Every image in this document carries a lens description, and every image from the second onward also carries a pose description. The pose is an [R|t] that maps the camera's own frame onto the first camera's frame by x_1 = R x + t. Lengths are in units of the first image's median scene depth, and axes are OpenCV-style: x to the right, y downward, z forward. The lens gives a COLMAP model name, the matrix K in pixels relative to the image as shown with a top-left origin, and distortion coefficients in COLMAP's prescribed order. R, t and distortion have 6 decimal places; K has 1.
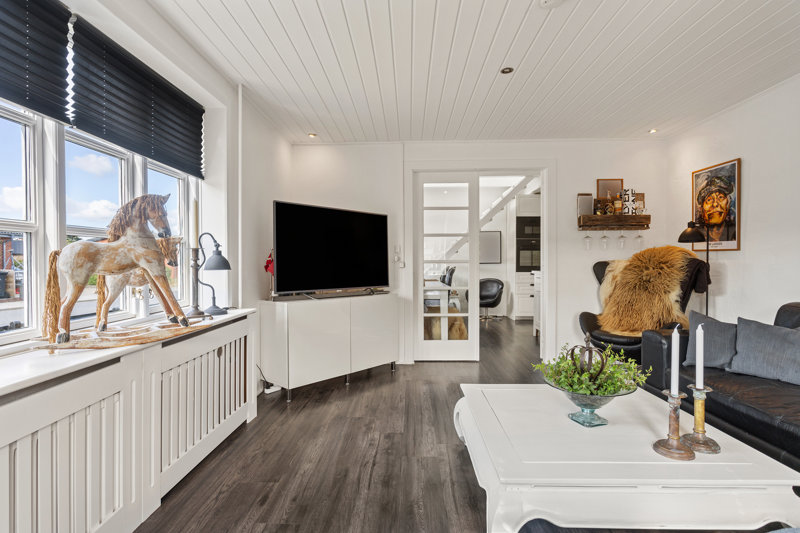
lens RADIAL K [[423.4, 0, 403.7], [0, 423.4, 266.6], [0, 0, 1]] dist [0.022417, 0.000236]
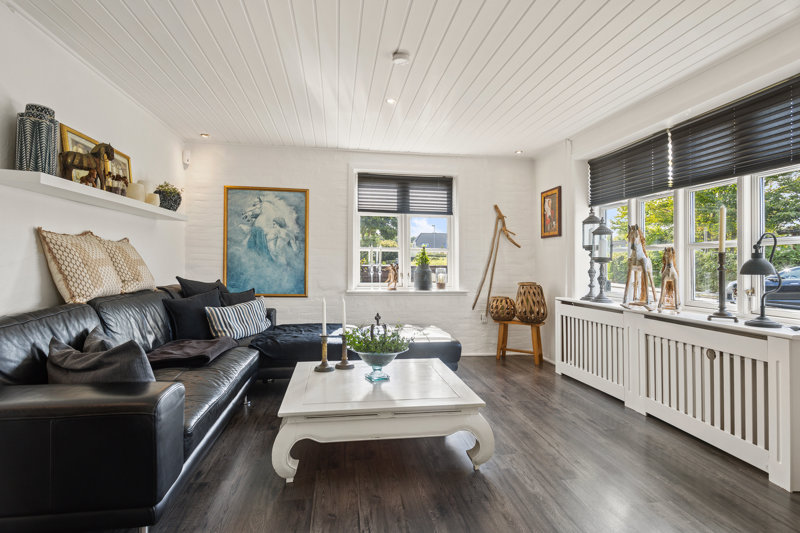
lens RADIAL K [[428.7, 0, 406.9], [0, 428.7, 259.9], [0, 0, 1]] dist [0.015023, 0.002362]
pose [[-0.986524, 0.000117, -0.163614, 0.533236], [-0.002492, 0.999873, 0.015741, -0.047243], [0.163596, 0.015936, -0.986399, 2.226425]]
